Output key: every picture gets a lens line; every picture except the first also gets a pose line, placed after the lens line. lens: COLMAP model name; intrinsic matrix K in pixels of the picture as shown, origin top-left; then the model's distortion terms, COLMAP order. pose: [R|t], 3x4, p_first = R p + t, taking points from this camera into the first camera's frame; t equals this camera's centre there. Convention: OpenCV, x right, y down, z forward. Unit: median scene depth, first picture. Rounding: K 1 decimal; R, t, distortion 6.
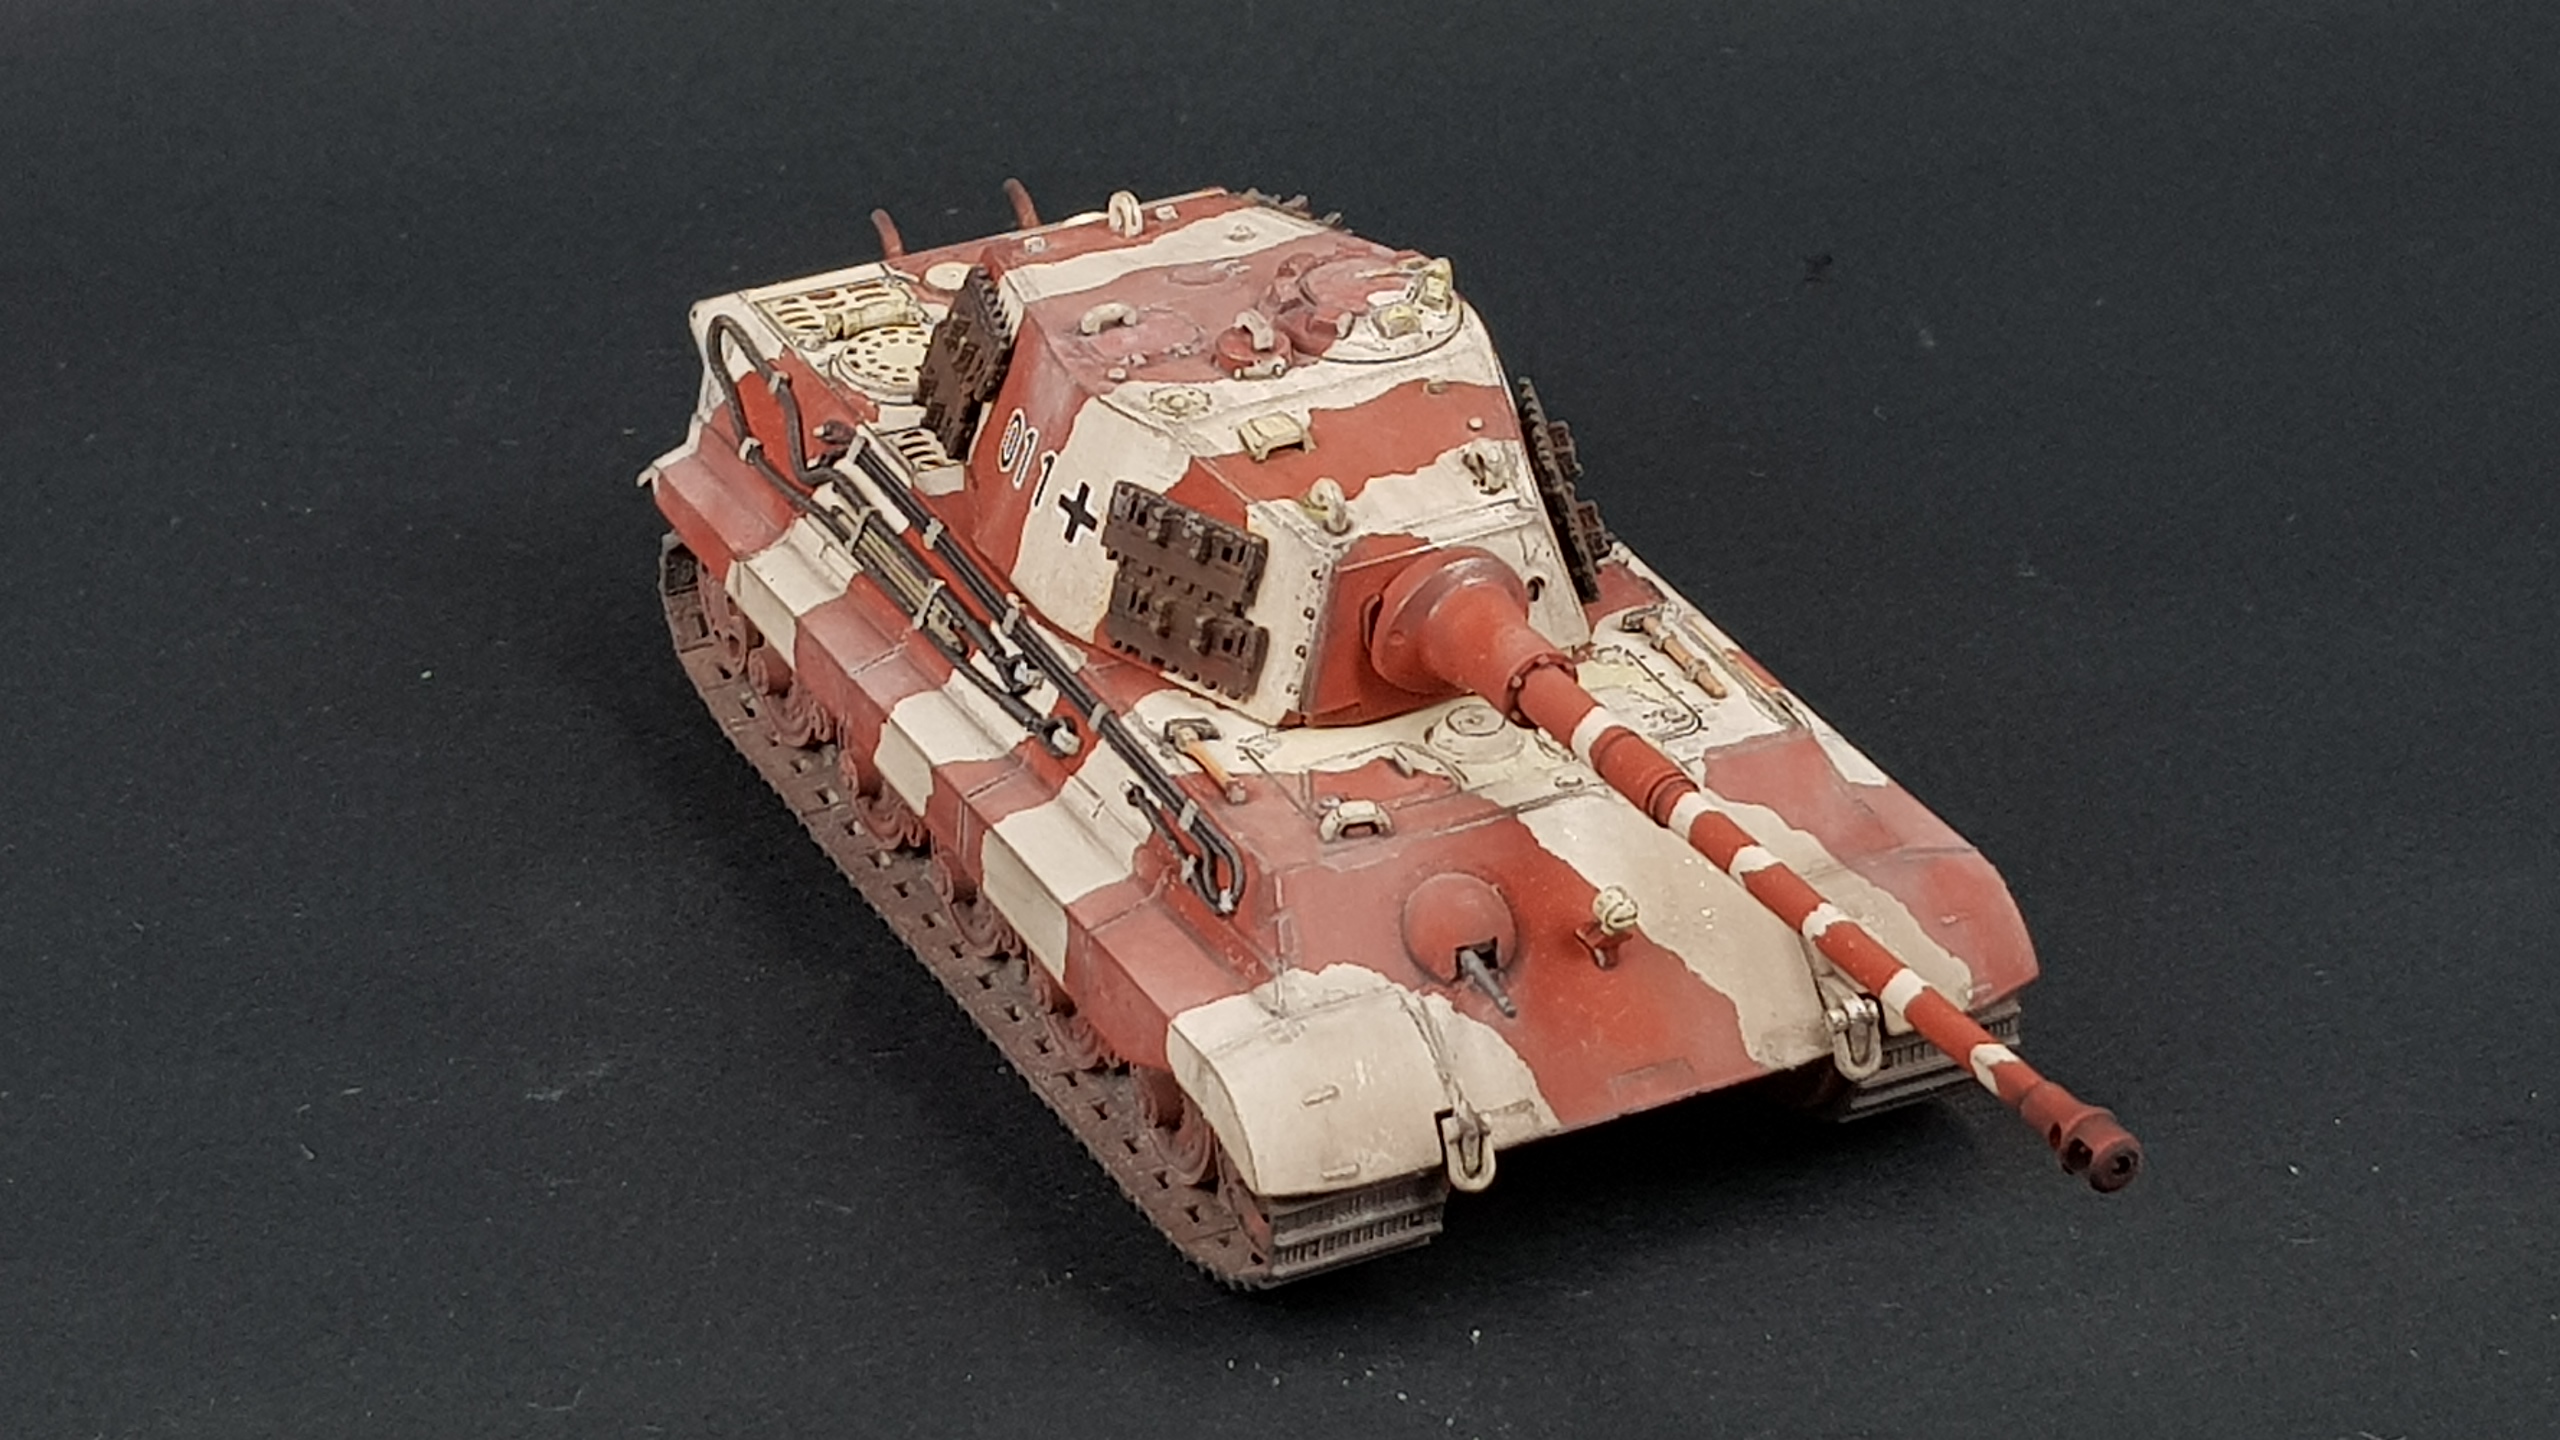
lens RADIAL K [[6593.0, 0, 1081.6], [0, 6593.0, 718.4], [0, 0, 1]] dist [0.069800, 1.518267]
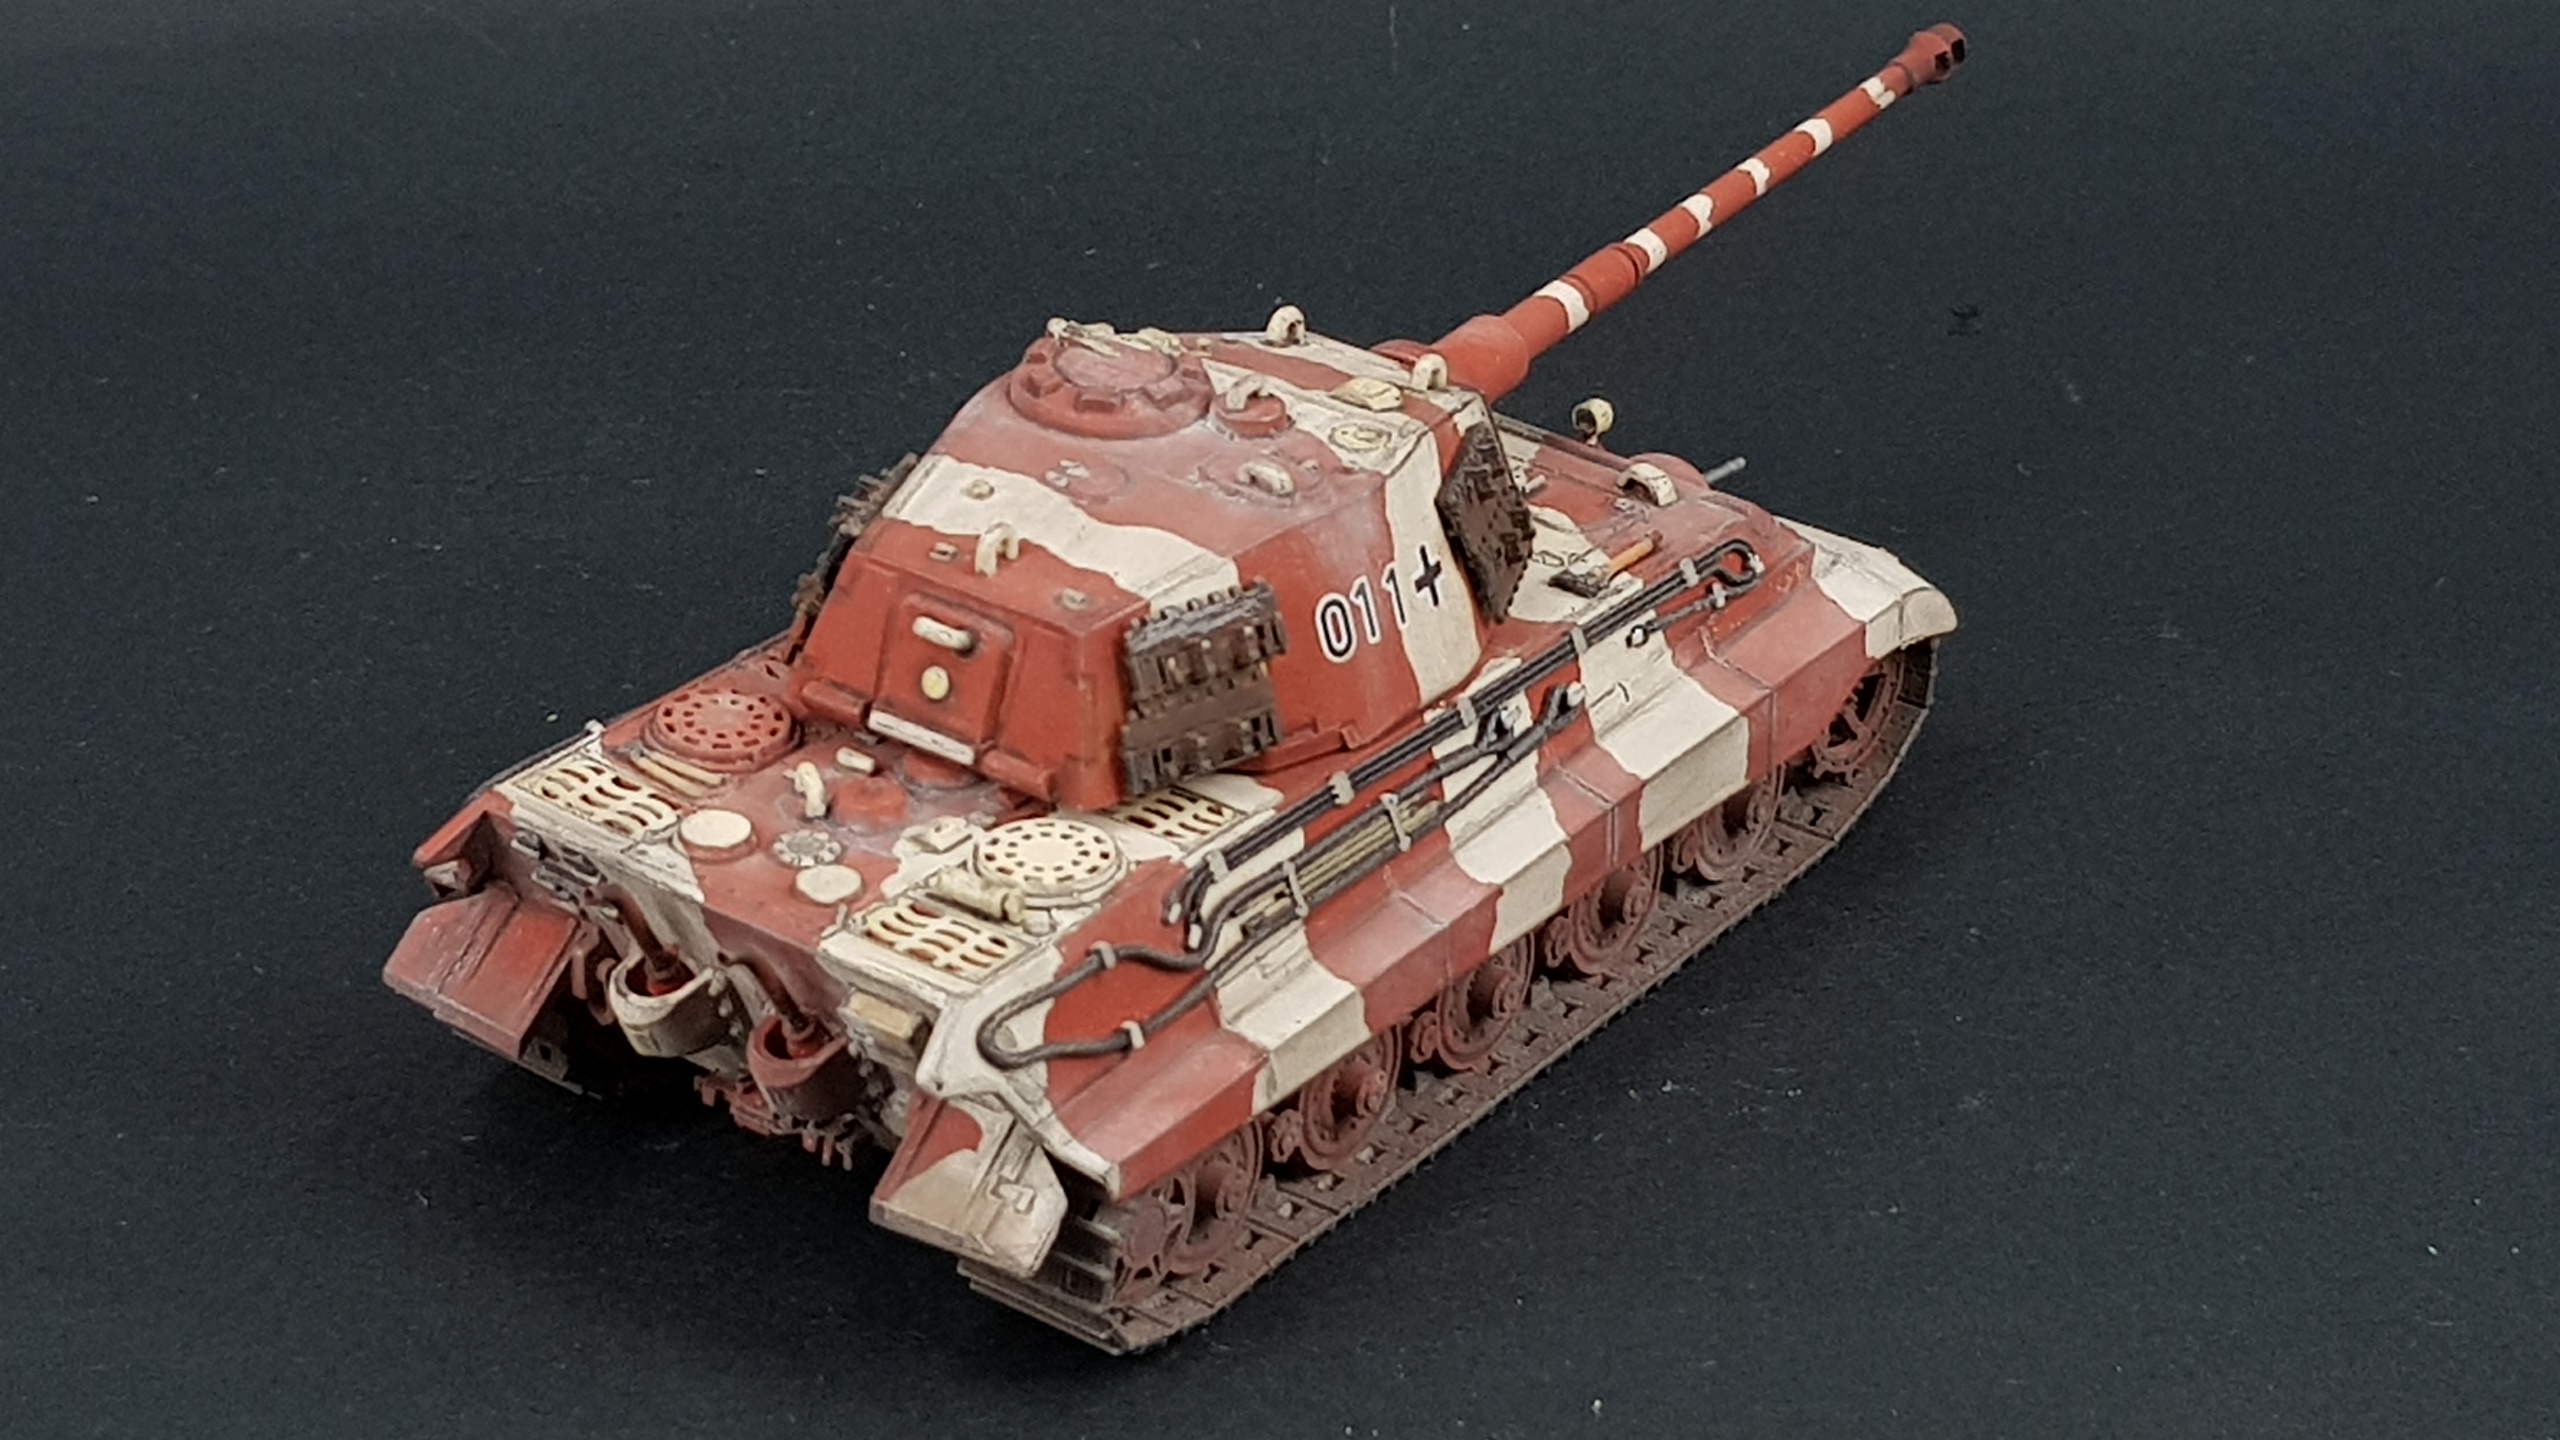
lens RADIAL K [[6593.0, 0, 1081.6], [0, 6593.0, 718.4], [0, 0, 1]] dist [0.069800, 1.518267]
pose [[-0.443124, -0.435733, 0.783440, -0.762475], [0.451009, 0.646911, 0.614896, -0.649765], [-0.774747, 0.625813, -0.090143, 1.146562]]
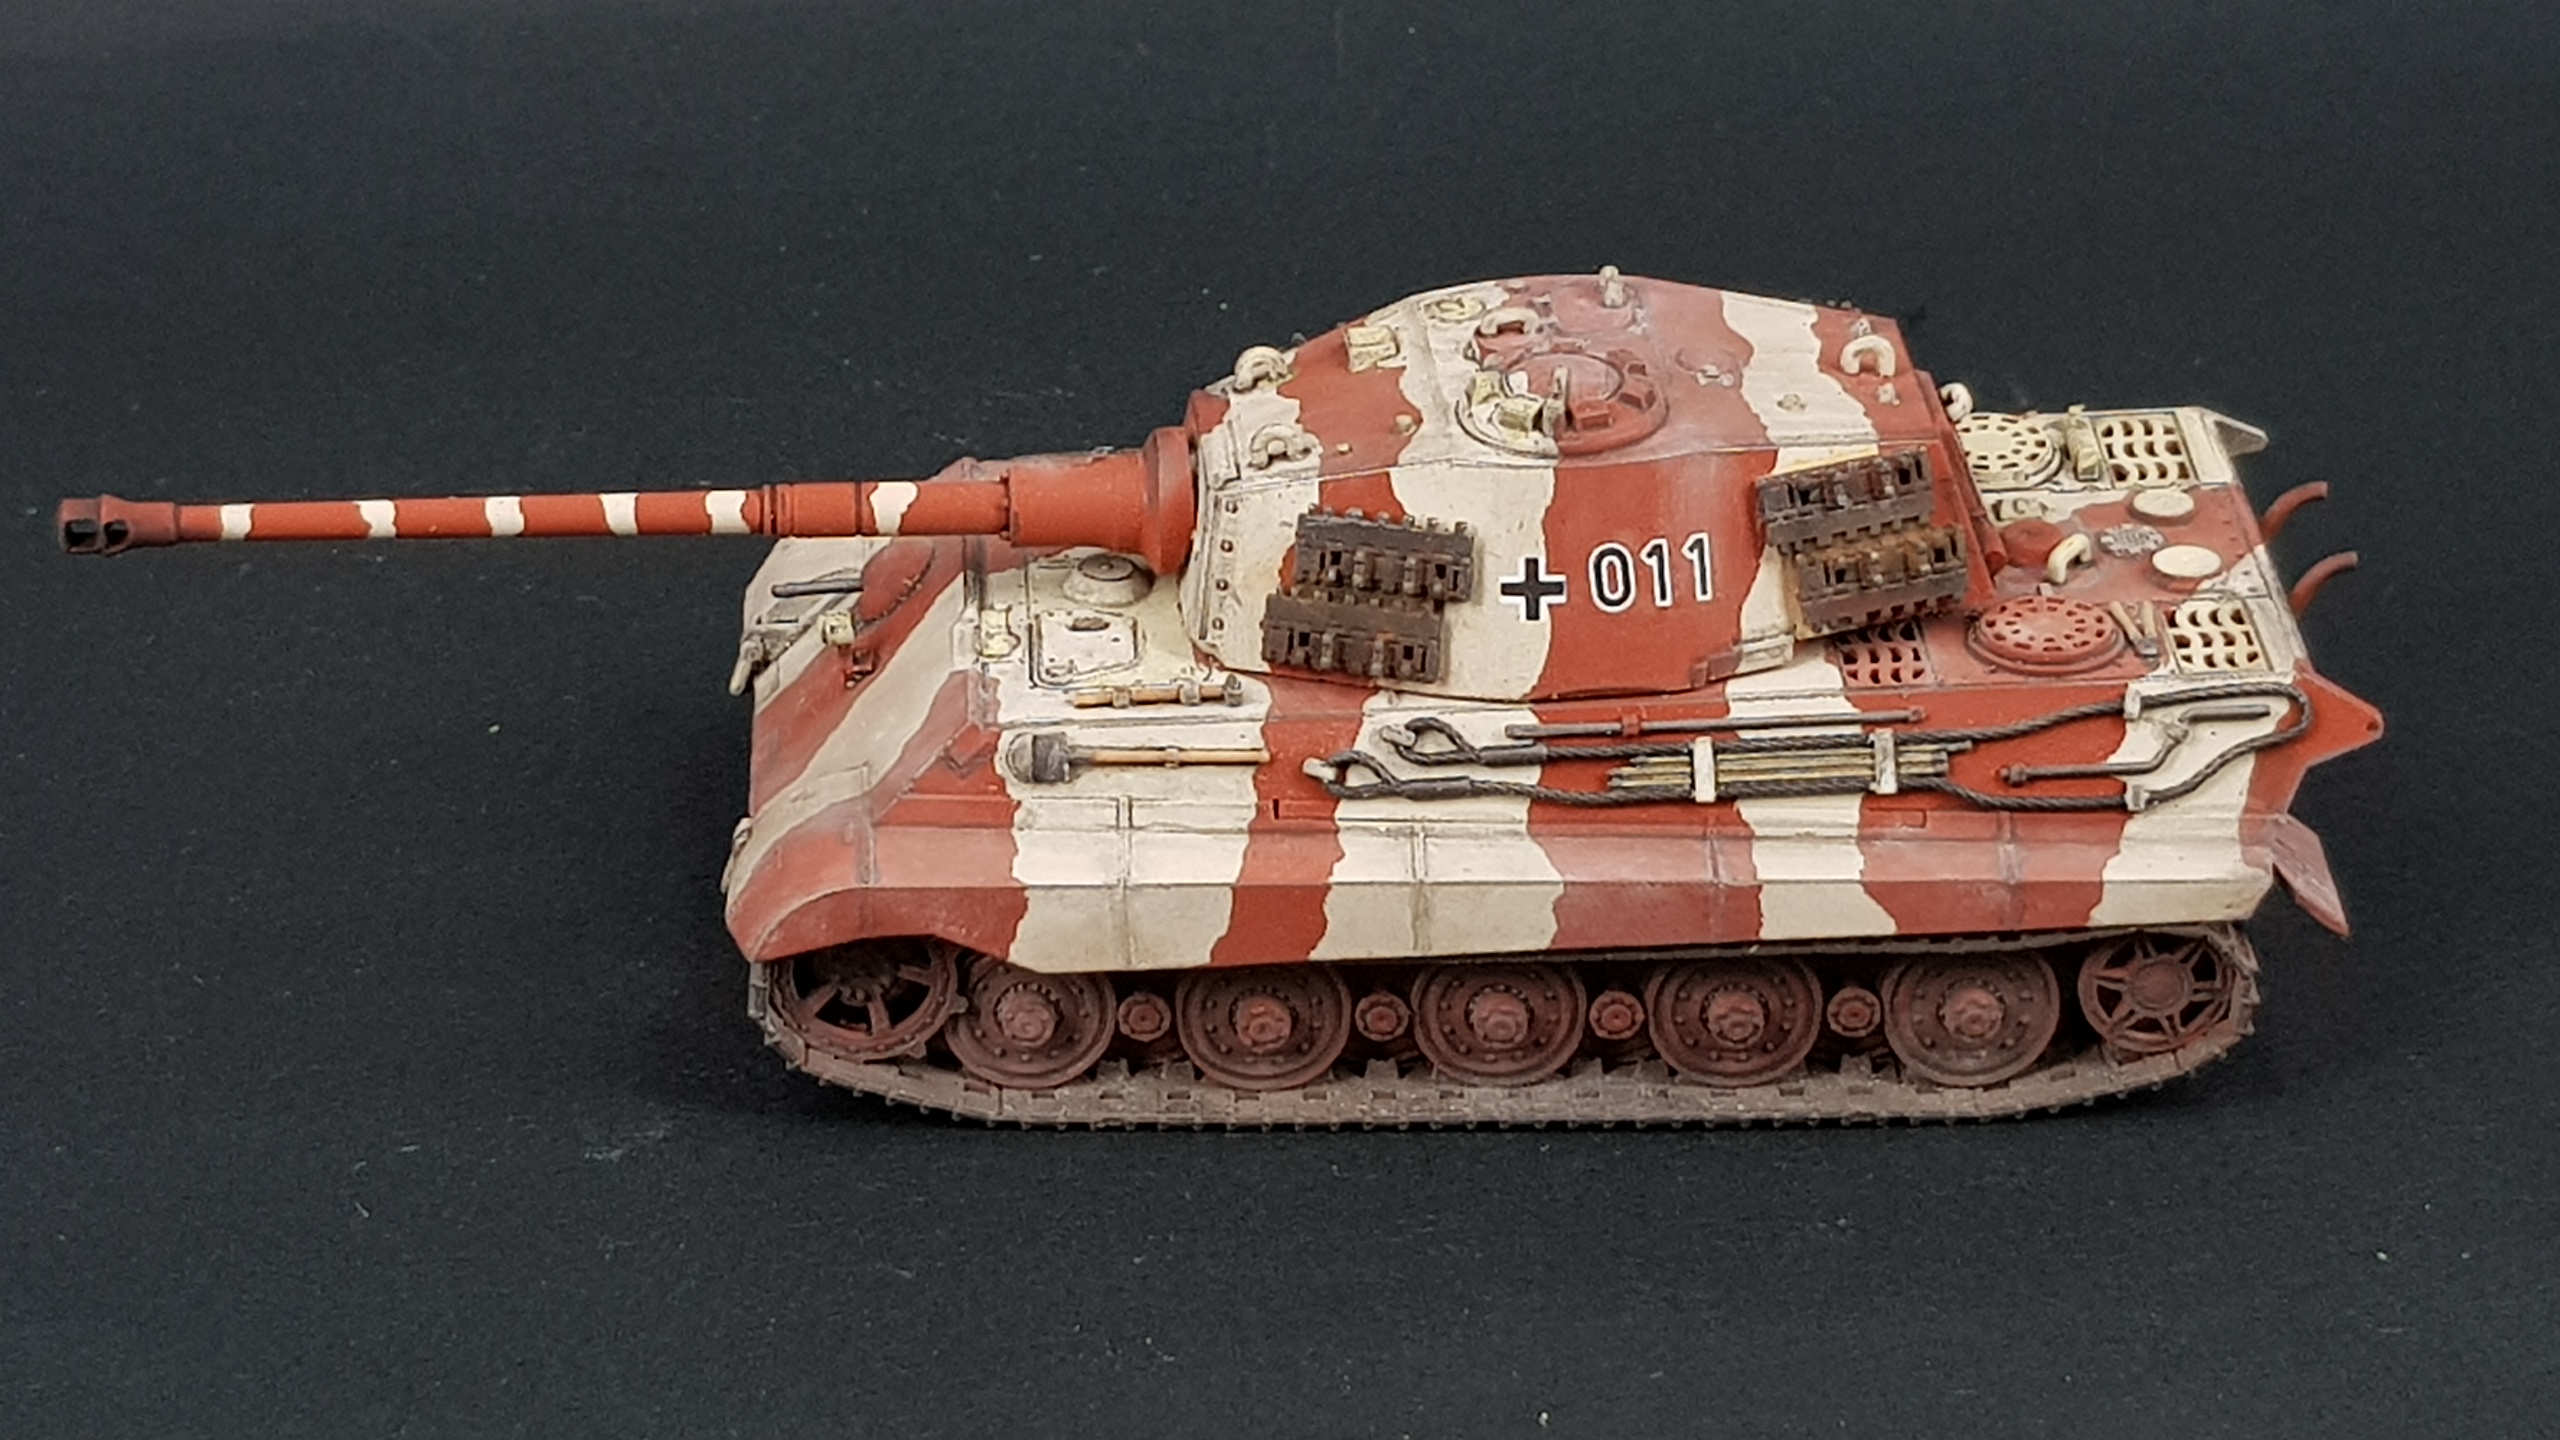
lens RADIAL K [[6593.0, 0, 1081.6], [0, 6593.0, 718.4], [0, 0, 1]] dist [0.069800, 1.518267]
pose [[-0.402936, 0.456668, -0.793156, 0.883922], [-0.449205, 0.656379, 0.606120, -0.603712], [0.797406, 0.600518, -0.059341, 1.051015]]
